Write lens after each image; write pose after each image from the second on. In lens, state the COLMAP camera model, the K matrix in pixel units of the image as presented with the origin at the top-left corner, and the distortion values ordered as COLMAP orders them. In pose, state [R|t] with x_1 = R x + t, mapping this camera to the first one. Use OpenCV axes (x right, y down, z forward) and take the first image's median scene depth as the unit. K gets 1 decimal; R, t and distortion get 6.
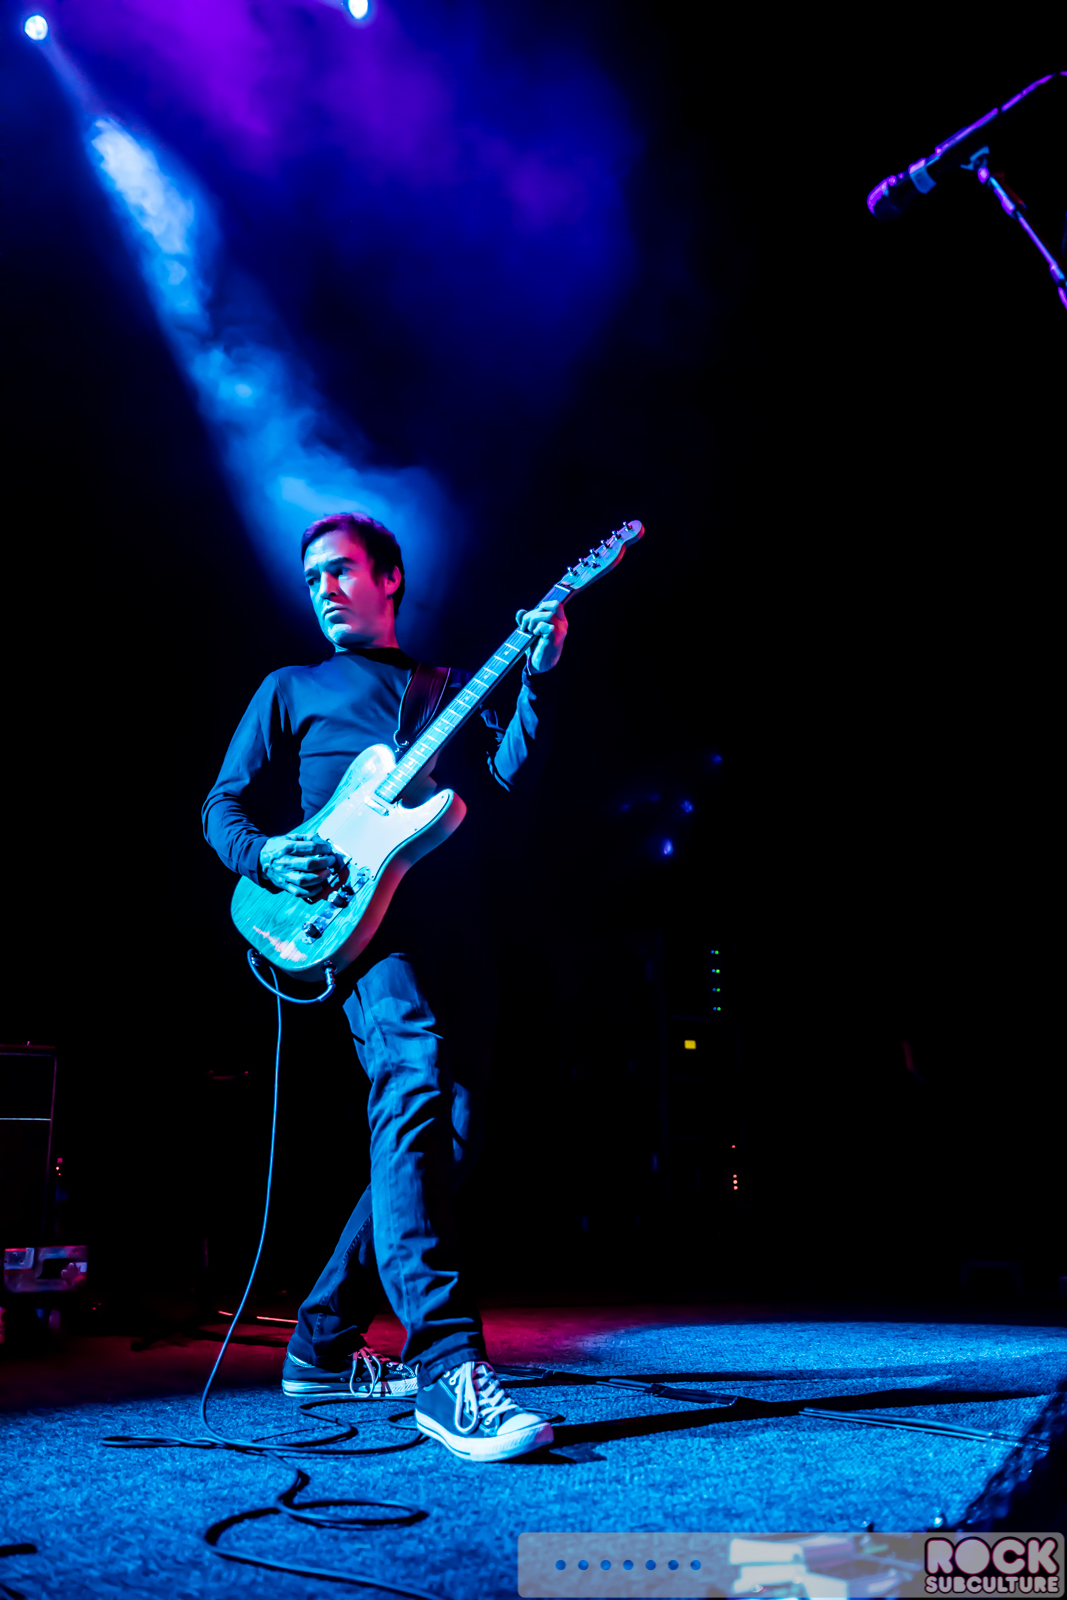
lens RADIAL K [[1588.4, 0, 533.5], [0, 1588.4, 800.0], [0, 0, 1]] dist [1.562881, -0.001965]
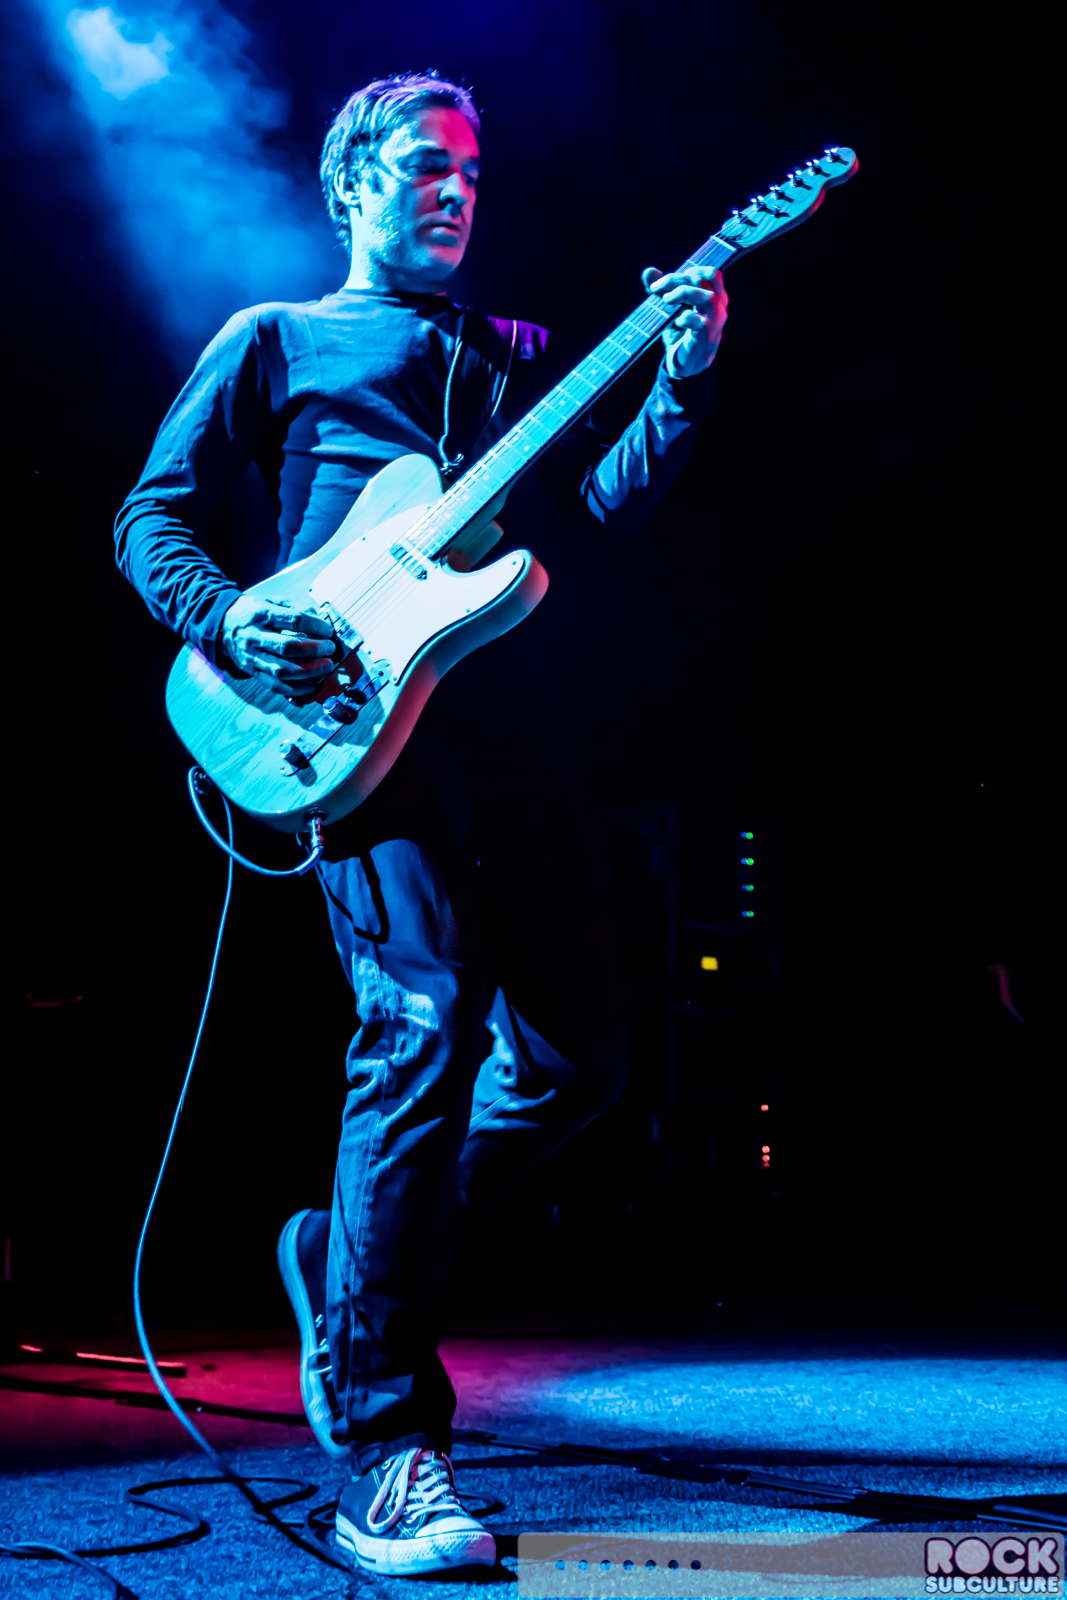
lens RADIAL K [[1330.6, 0, 532.0], [0, 1330.6, 709.3], [0, 0, 1]] dist [0.631729, -0.269811]
pose [[0.974419, 0.087349, 0.207071, -0.149452], [-0.073750, 0.994637, -0.072520, 0.090260], [-0.212295, 0.055393, 0.975634, 0.500413]]
